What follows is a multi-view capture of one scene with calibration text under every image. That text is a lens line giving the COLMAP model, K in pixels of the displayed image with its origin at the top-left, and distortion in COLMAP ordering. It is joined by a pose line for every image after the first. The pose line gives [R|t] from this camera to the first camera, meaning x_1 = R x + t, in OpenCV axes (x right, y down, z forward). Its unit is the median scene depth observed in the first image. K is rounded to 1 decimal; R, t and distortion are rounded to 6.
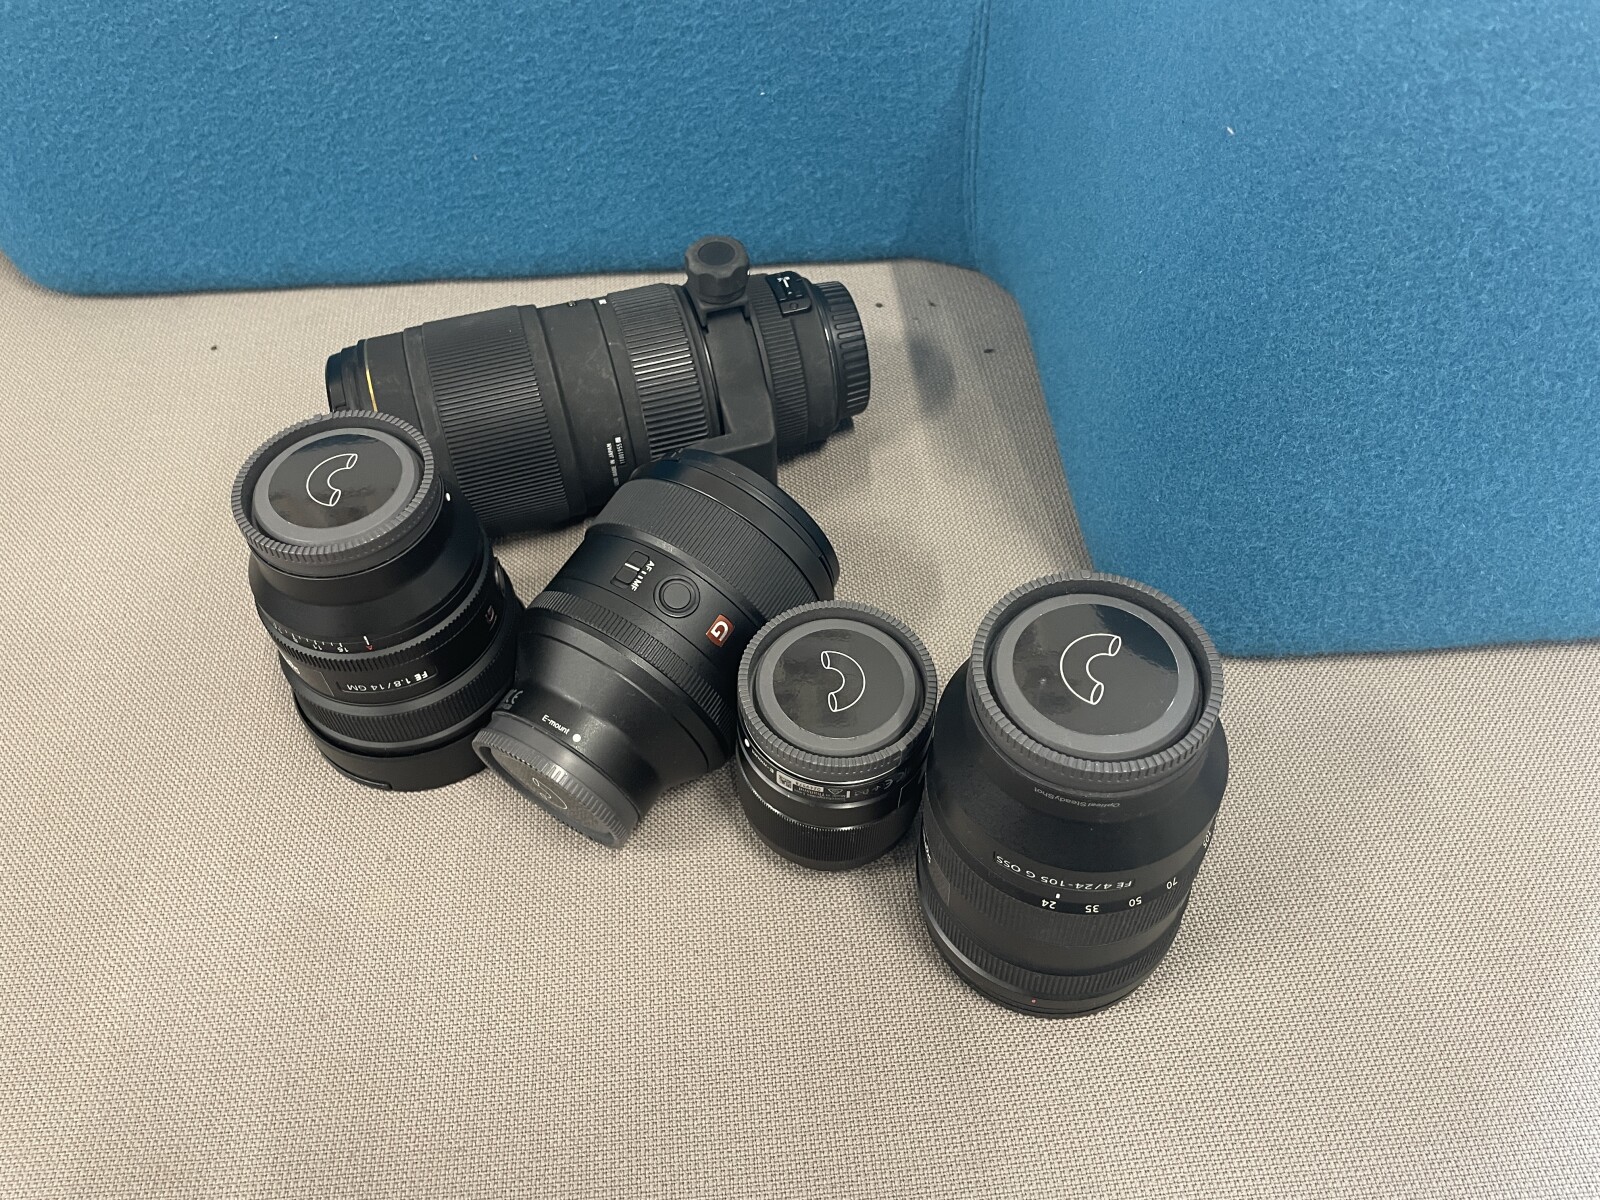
lens RADIAL K [[1240.0, 0, 785.9], [0, 1240.0, 581.4], [0, 0, 1]] dist [0.056956, -0.082544]
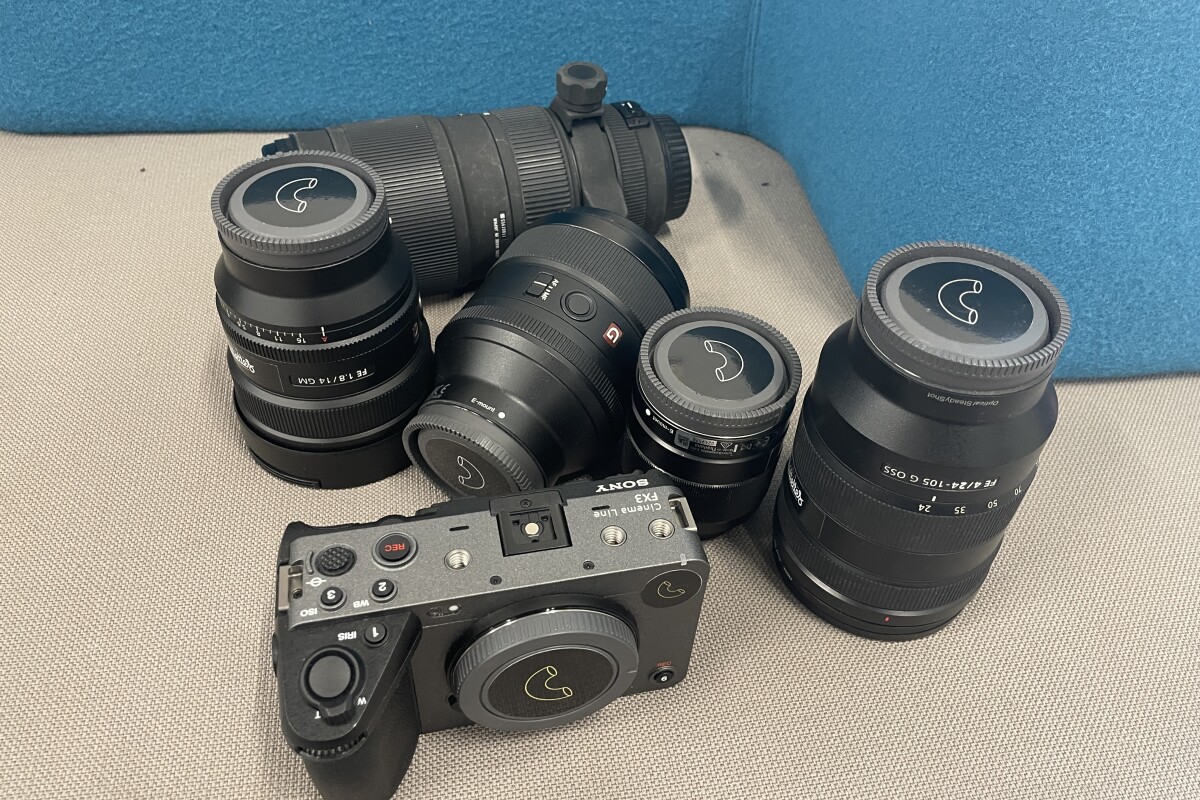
lens RADIAL K [[932.1, 0, 609.5], [0, 932.1, 395.3], [0, 0, 1]] dist [0.048701, -0.077425]
pose [[0.993068, -0.001269, 0.117536, -0.142971], [0.014056, 0.994048, -0.108028, 0.172206], [-0.116699, 0.108931, 0.987175, 0.085085]]
